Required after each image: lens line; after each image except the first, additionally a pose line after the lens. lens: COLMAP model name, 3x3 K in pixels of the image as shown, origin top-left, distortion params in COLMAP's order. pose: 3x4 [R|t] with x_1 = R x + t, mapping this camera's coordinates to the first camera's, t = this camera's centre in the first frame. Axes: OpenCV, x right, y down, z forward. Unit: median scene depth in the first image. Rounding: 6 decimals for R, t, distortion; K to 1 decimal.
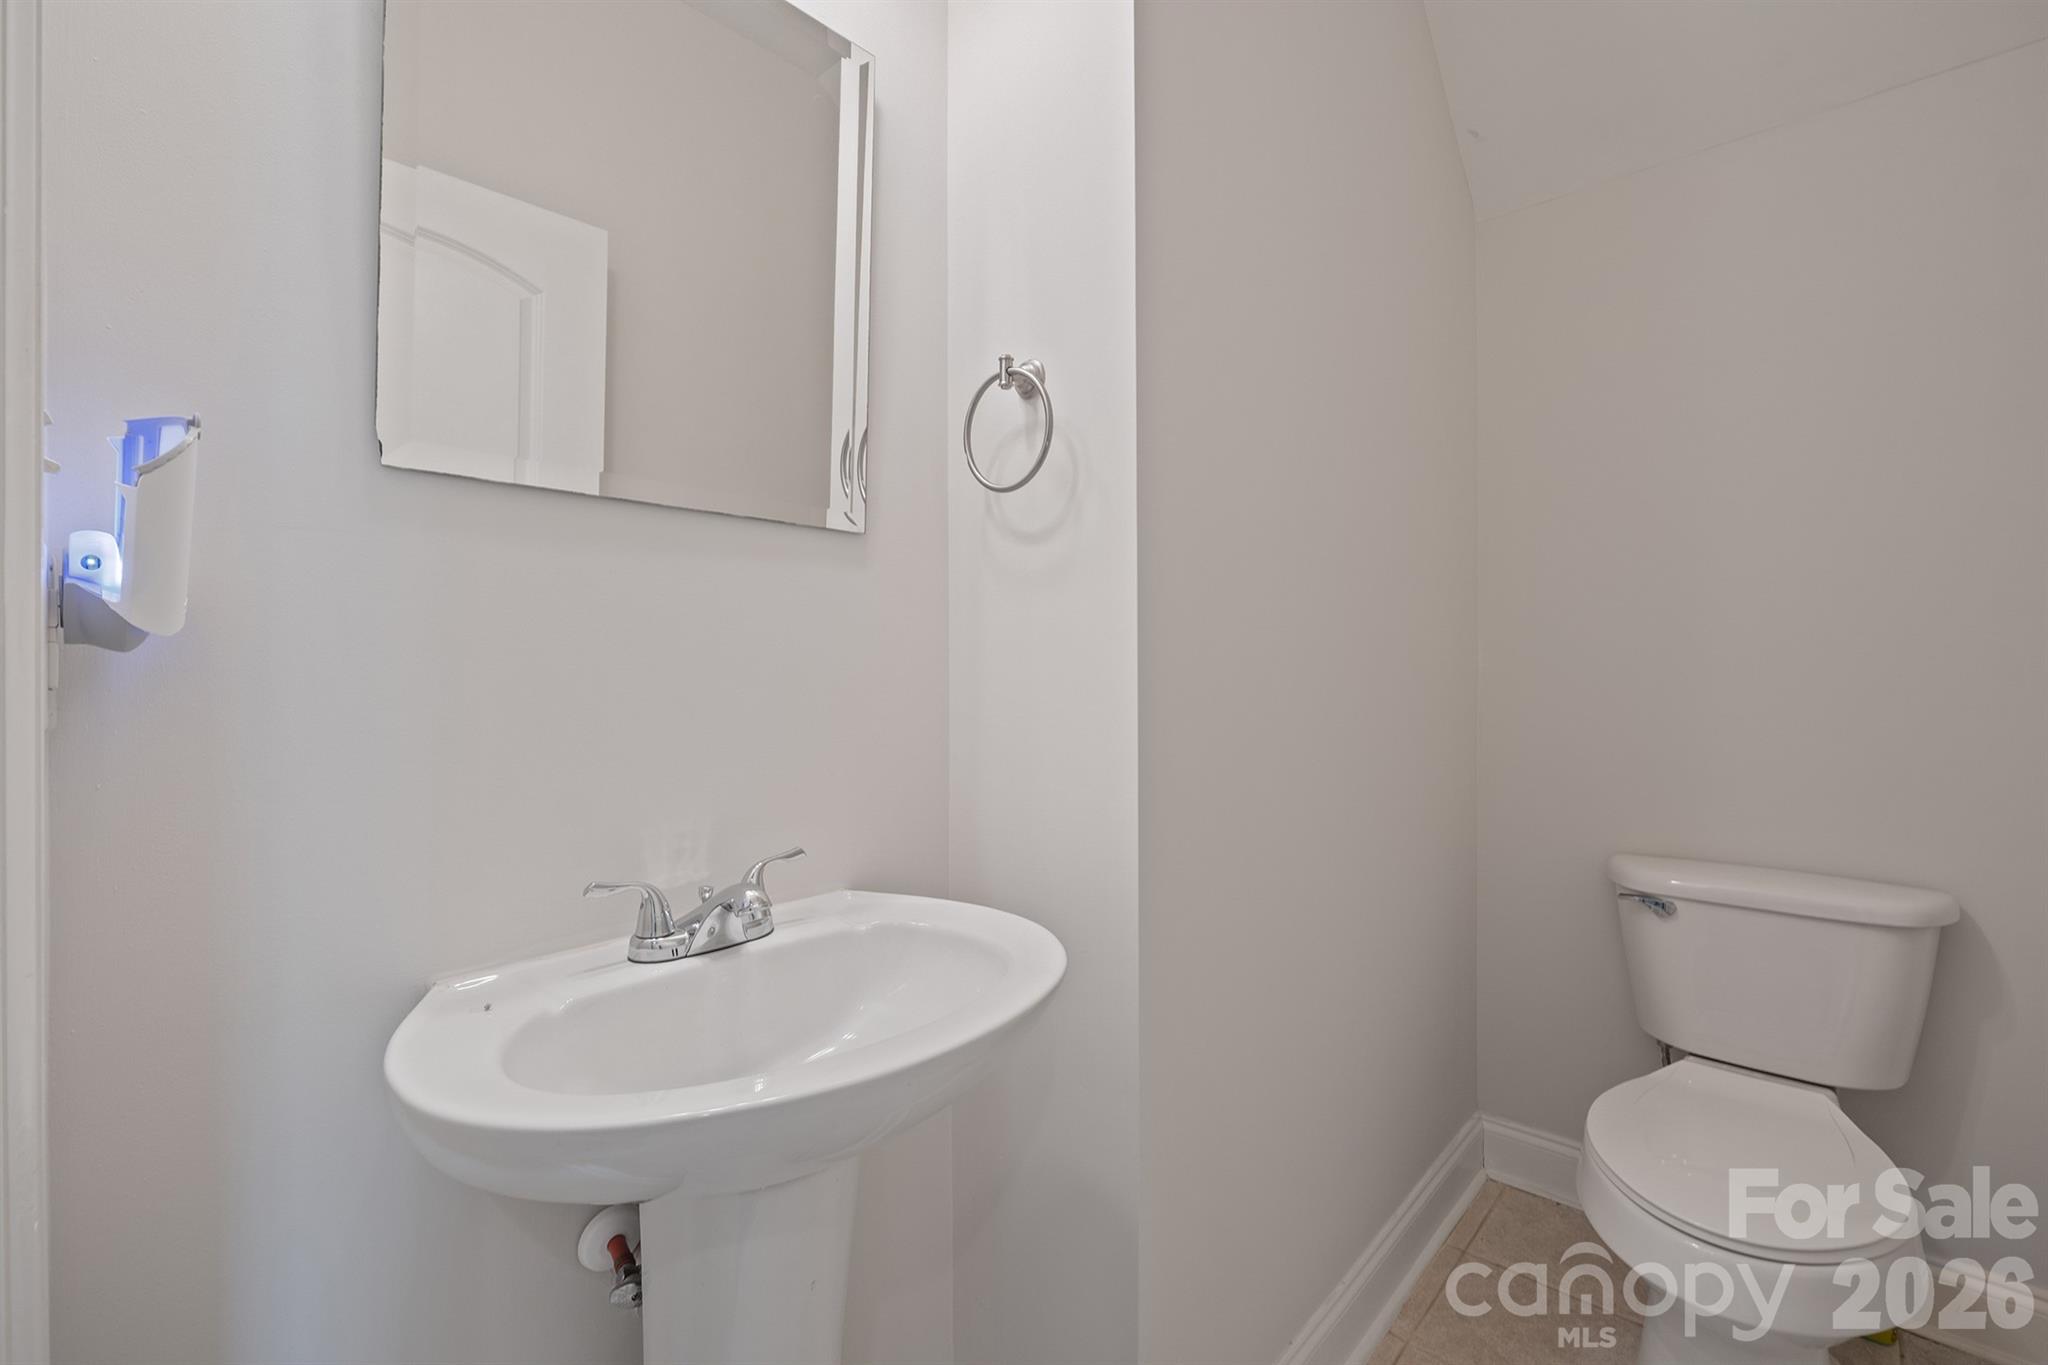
lens RADIAL K [[858.8, 0, 1024.0], [0, 858.8, 667.6], [0, 0, 1]] dist [-0.004846, -0.000625]
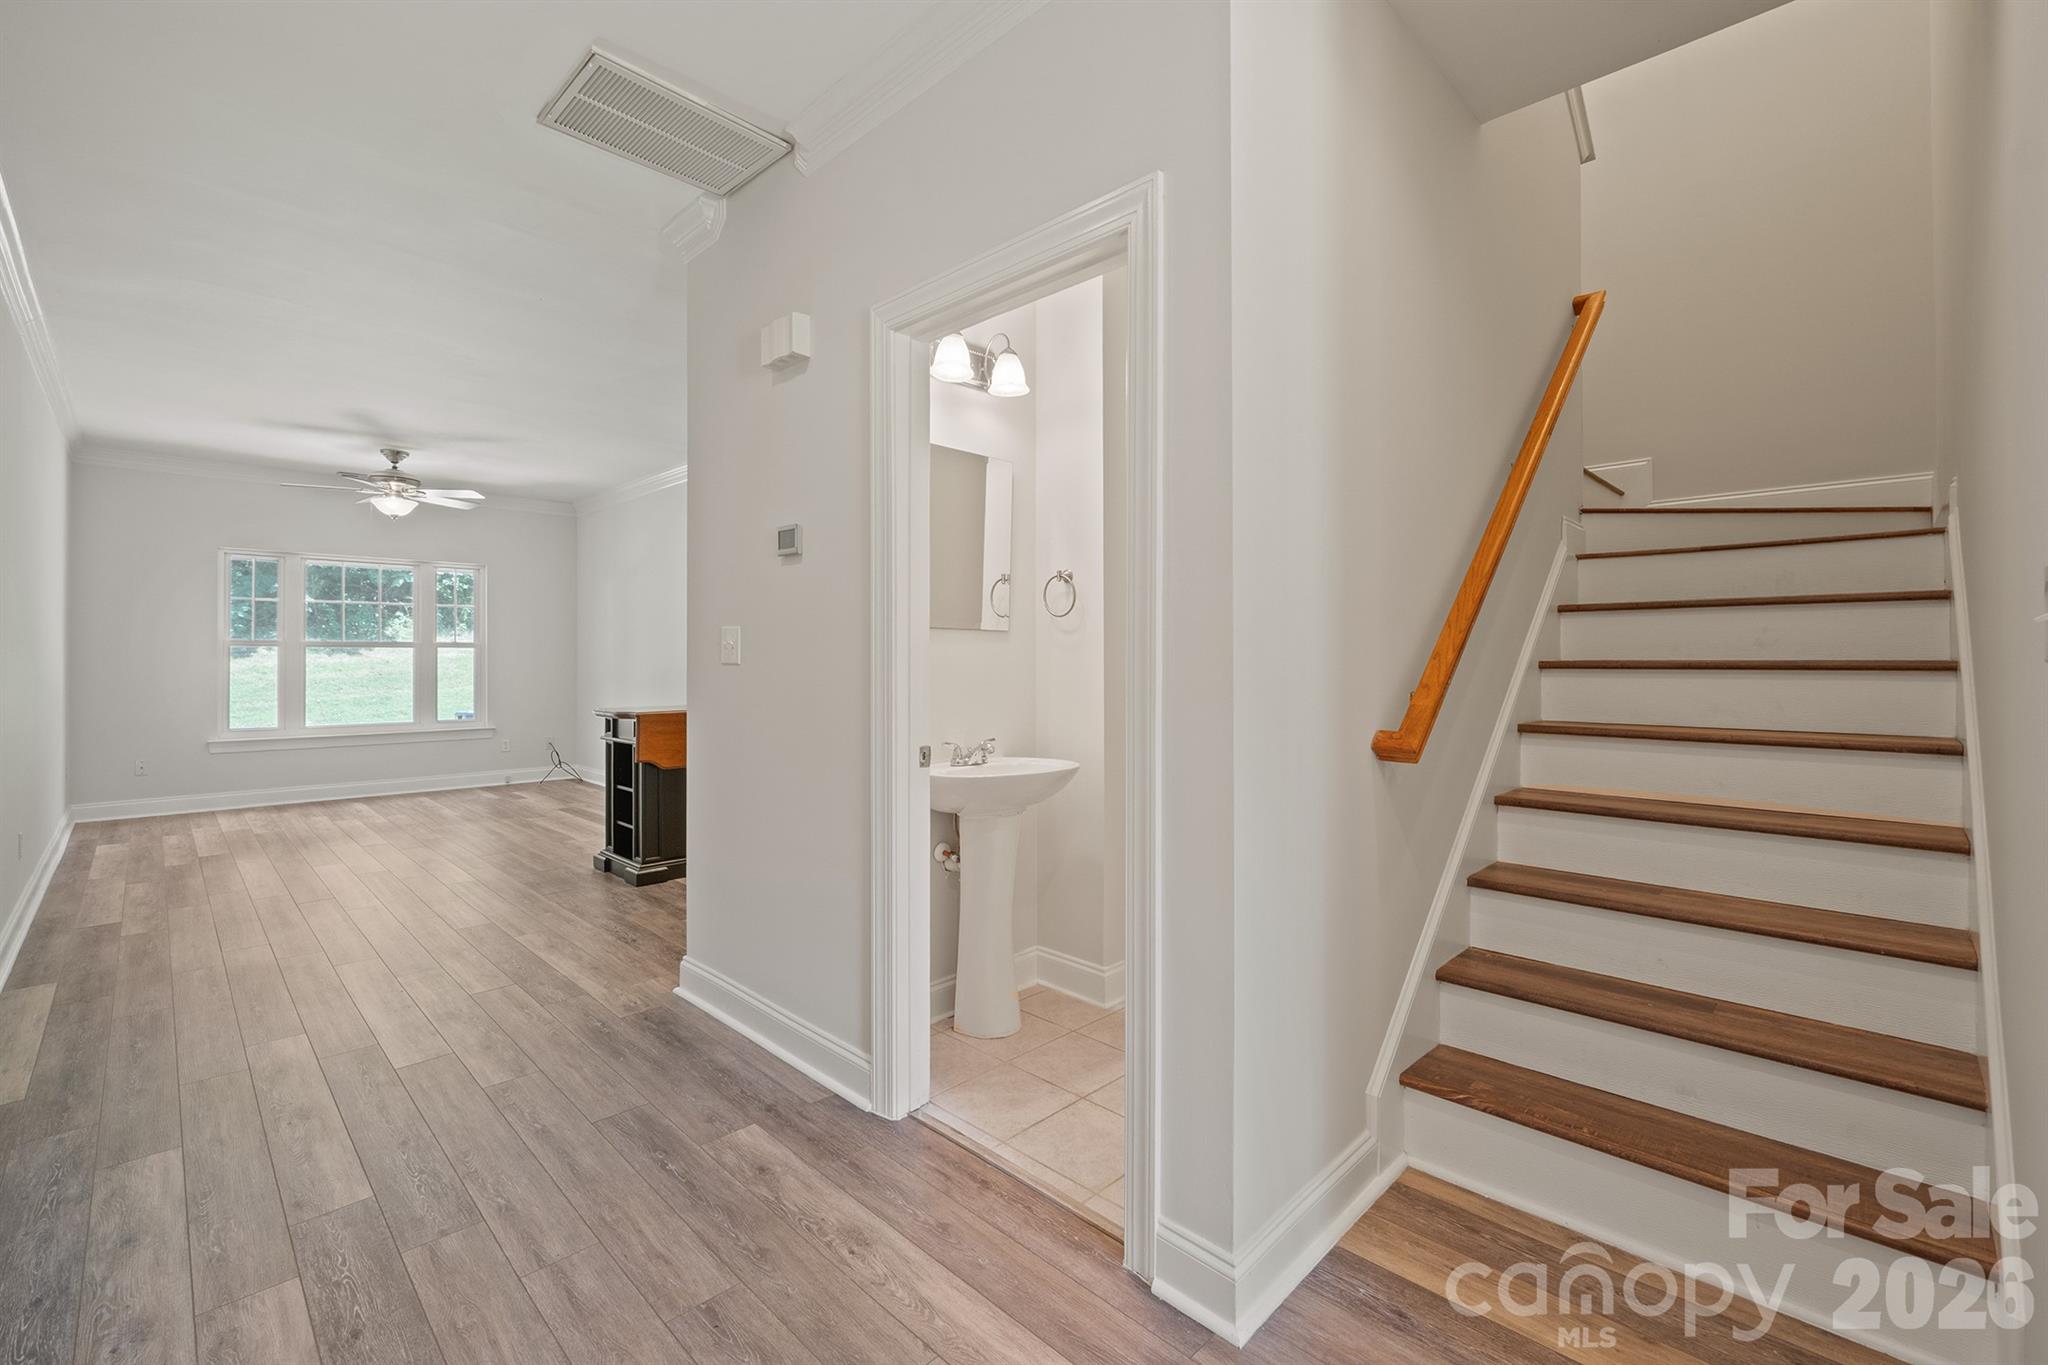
lens RADIAL K [[858.8, 0, 1019.4], [0, 858.8, 663.4], [0, 0, 1]] dist [-0.004846, -0.000625]
pose [[0.999930, -0.000427, -0.011836, -0.120117], [0.000251, 0.999889, -0.014874, -0.007646], [0.011842, 0.014870, 0.999819, -1.854043]]
